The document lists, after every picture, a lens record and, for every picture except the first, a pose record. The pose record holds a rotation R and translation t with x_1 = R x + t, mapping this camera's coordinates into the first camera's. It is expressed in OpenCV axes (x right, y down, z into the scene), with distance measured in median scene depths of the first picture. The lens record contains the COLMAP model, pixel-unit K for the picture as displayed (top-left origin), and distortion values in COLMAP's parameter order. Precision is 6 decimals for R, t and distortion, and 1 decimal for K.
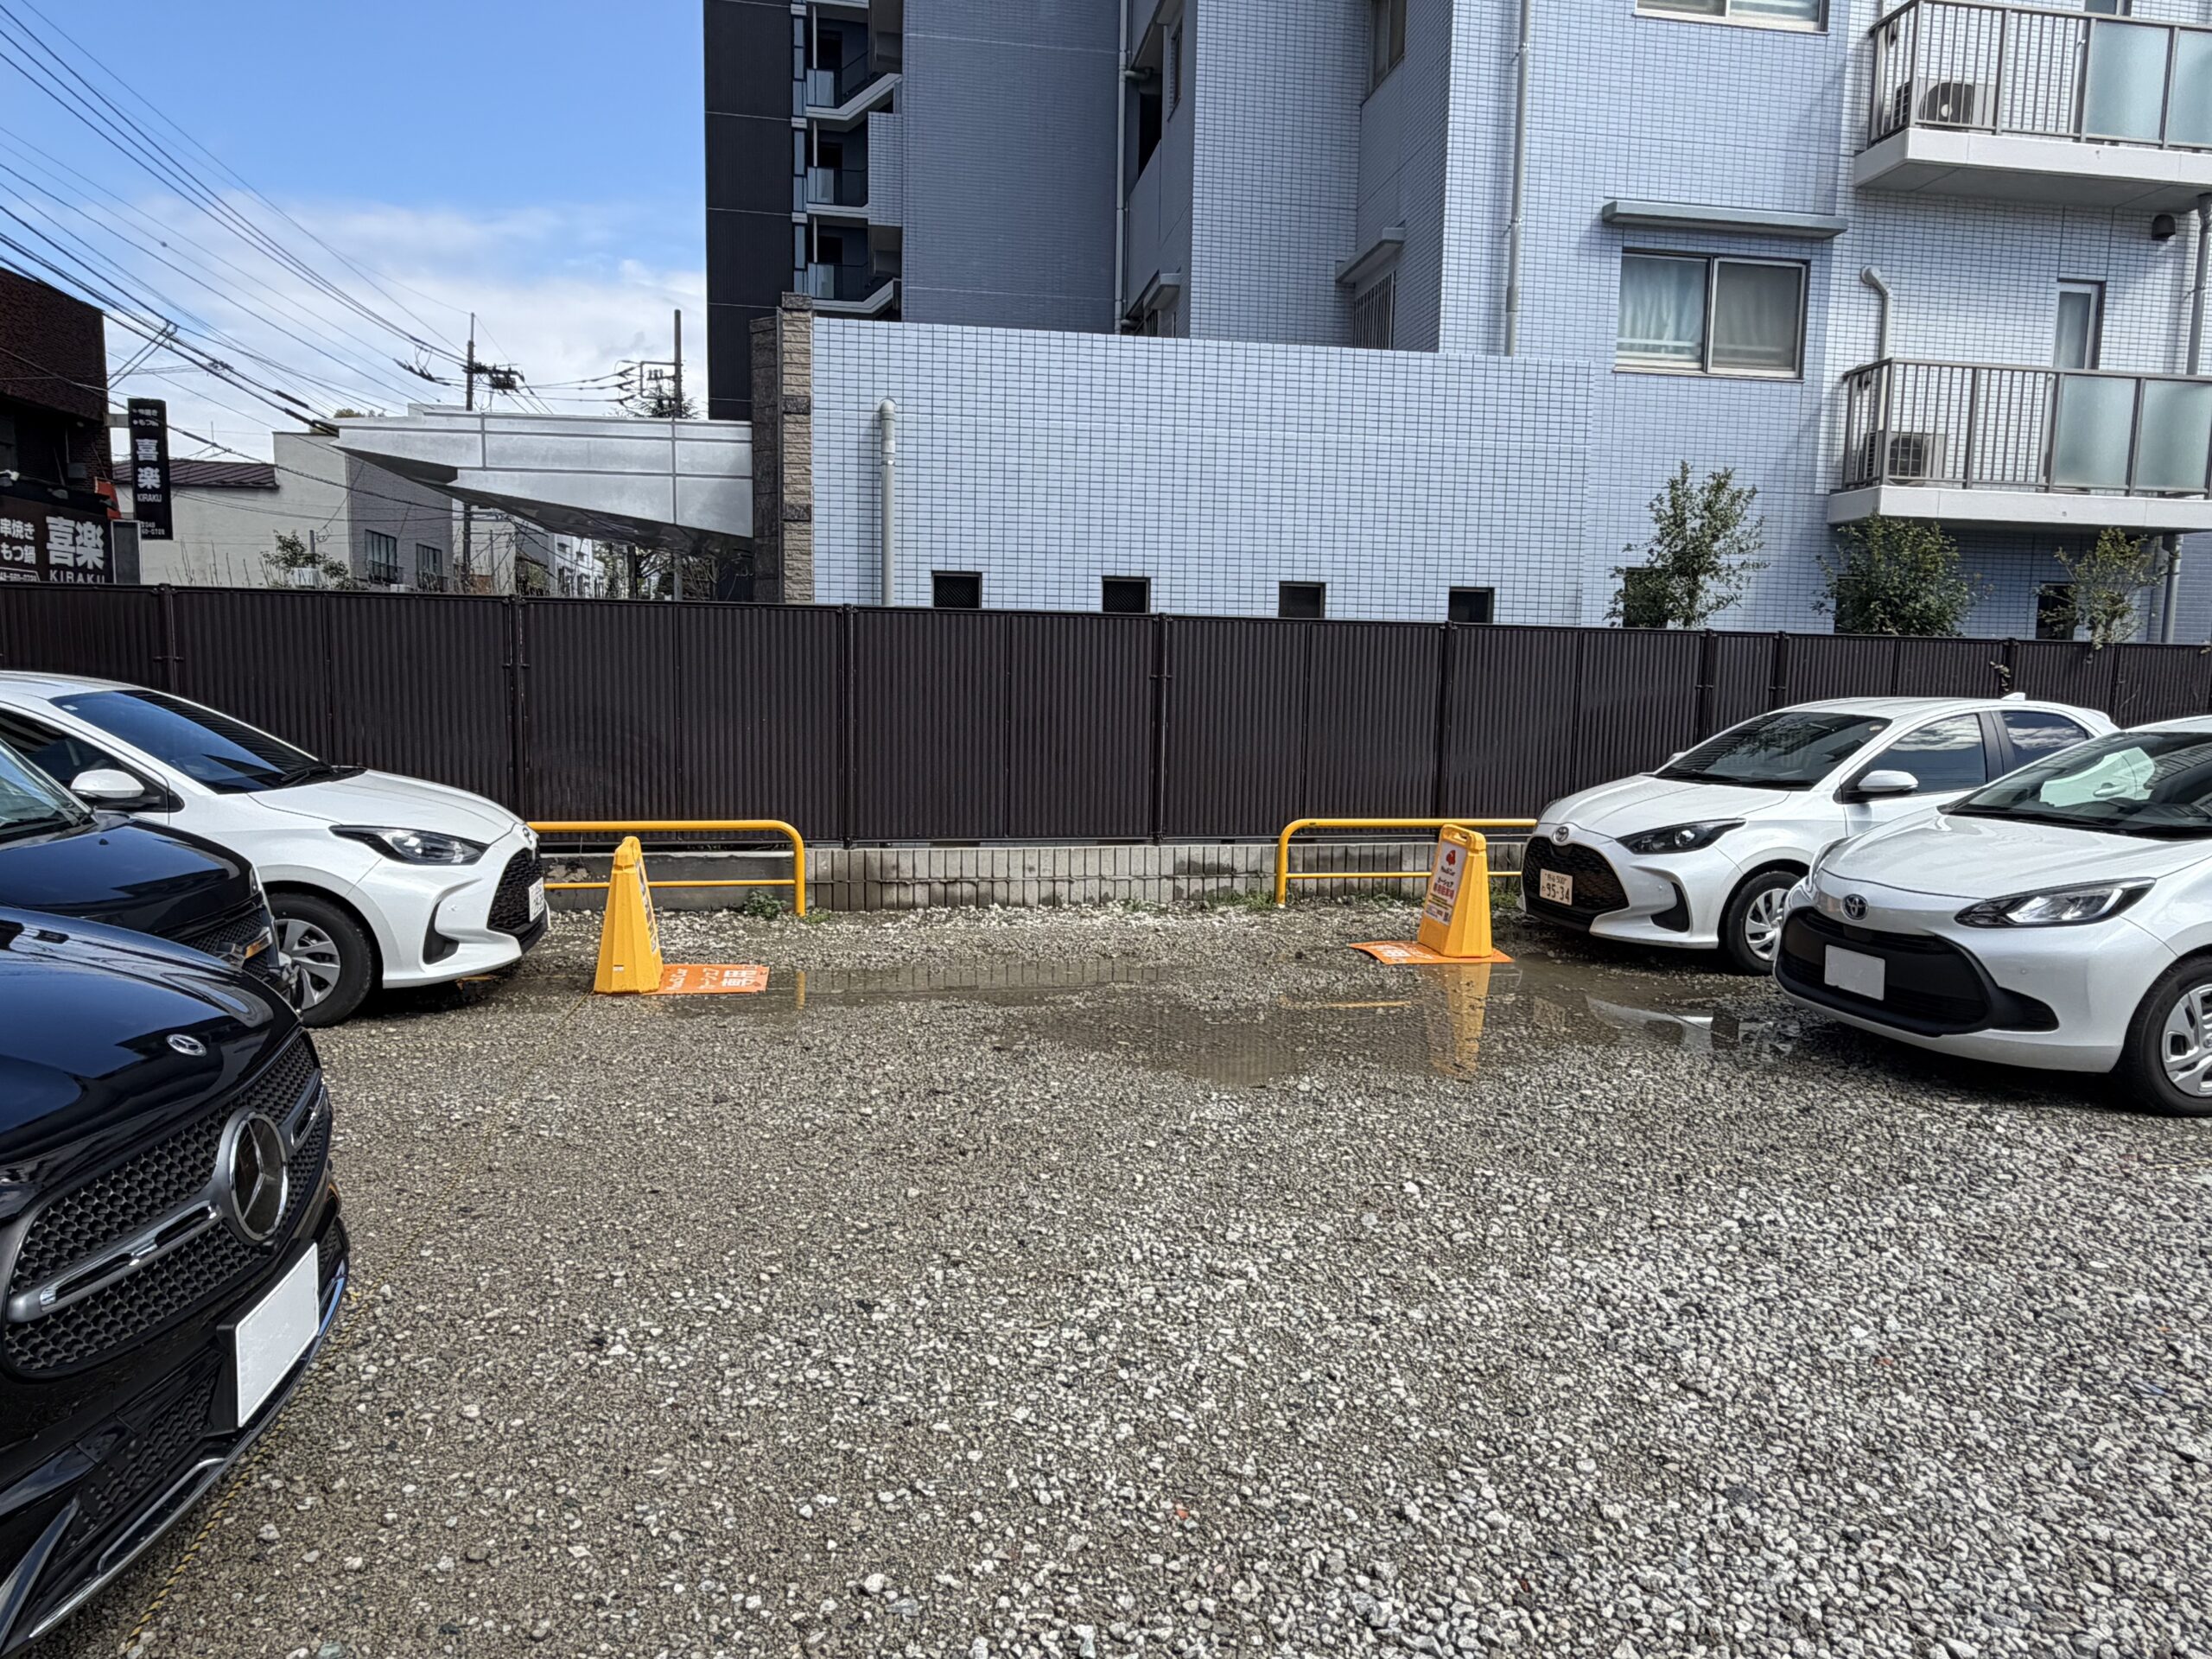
lens RADIAL K [[1410.2, 0, 1106.0], [0, 1410.2, 829.5], [0, 0, 1]] dist [0.001205, -0.001334]
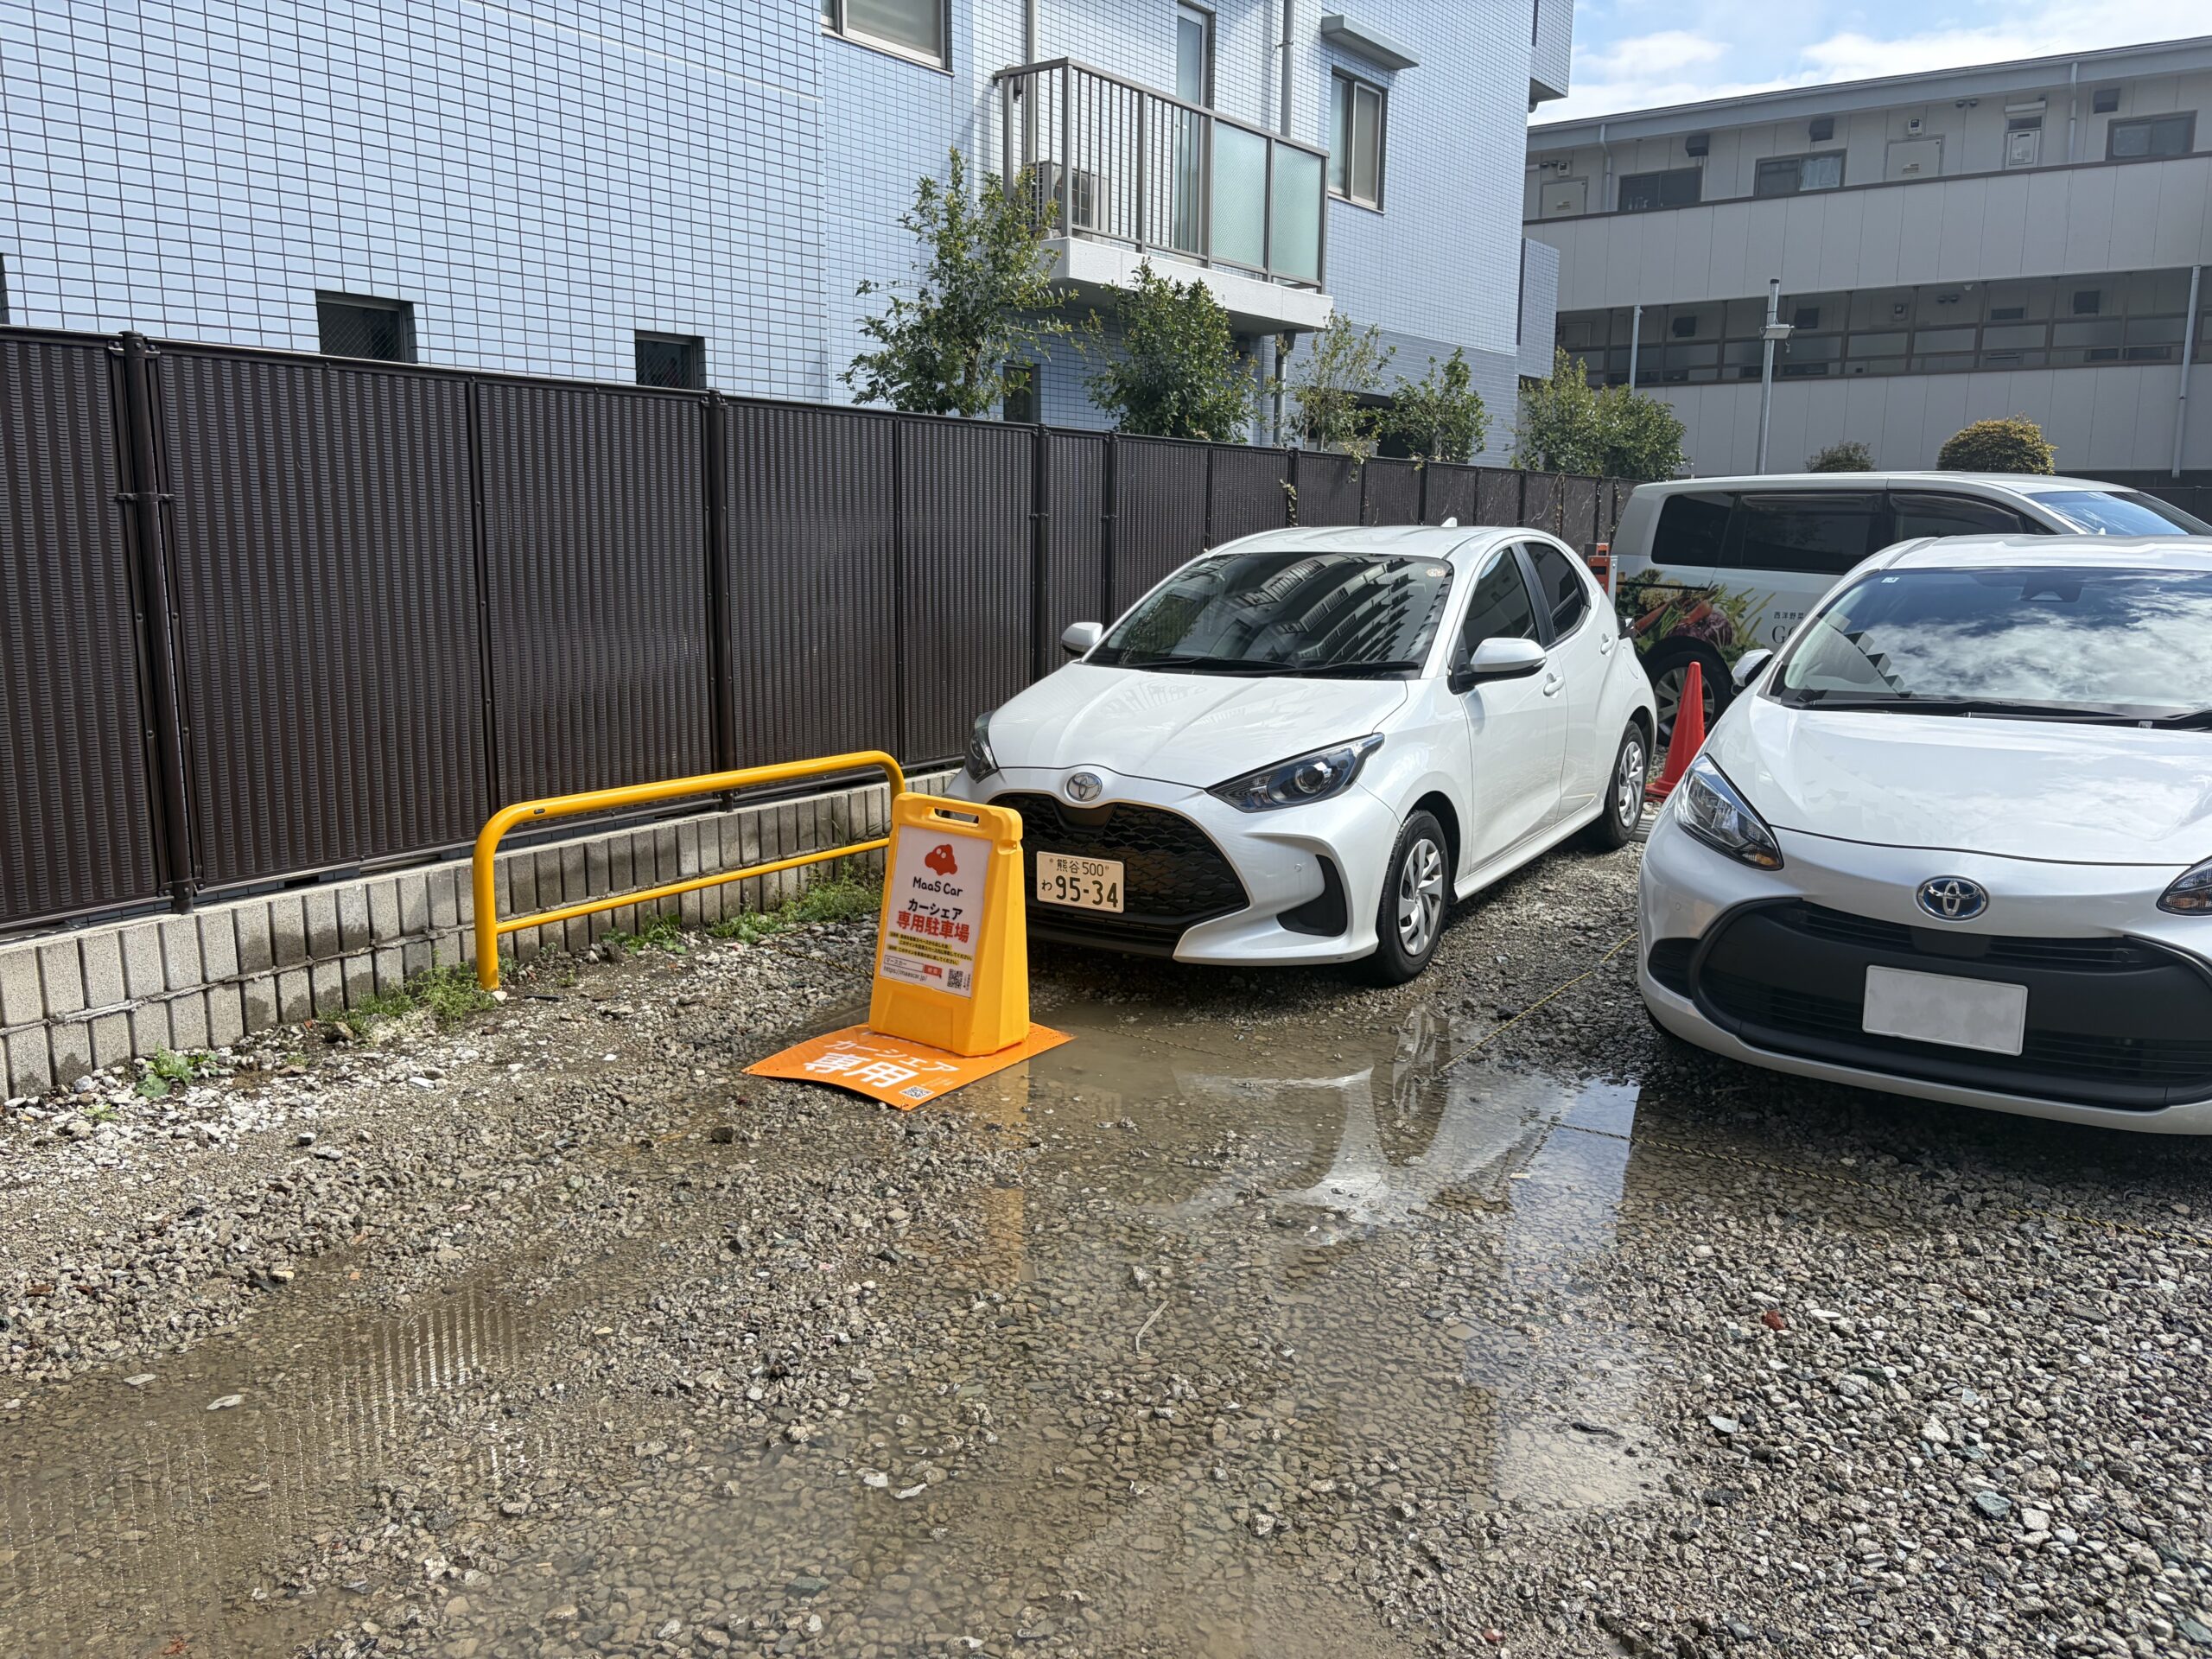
lens RADIAL K [[1677.4, 0, 1106.0], [0, 1677.4, 829.5], [0, 0, 1]] dist [0.024300, 0.000398]
pose [[0.719523, -0.135241, 0.681174, -0.104056], [0.080454, 0.990483, 0.111667, -0.046396], [-0.689793, -0.025544, 0.723556, 0.465112]]
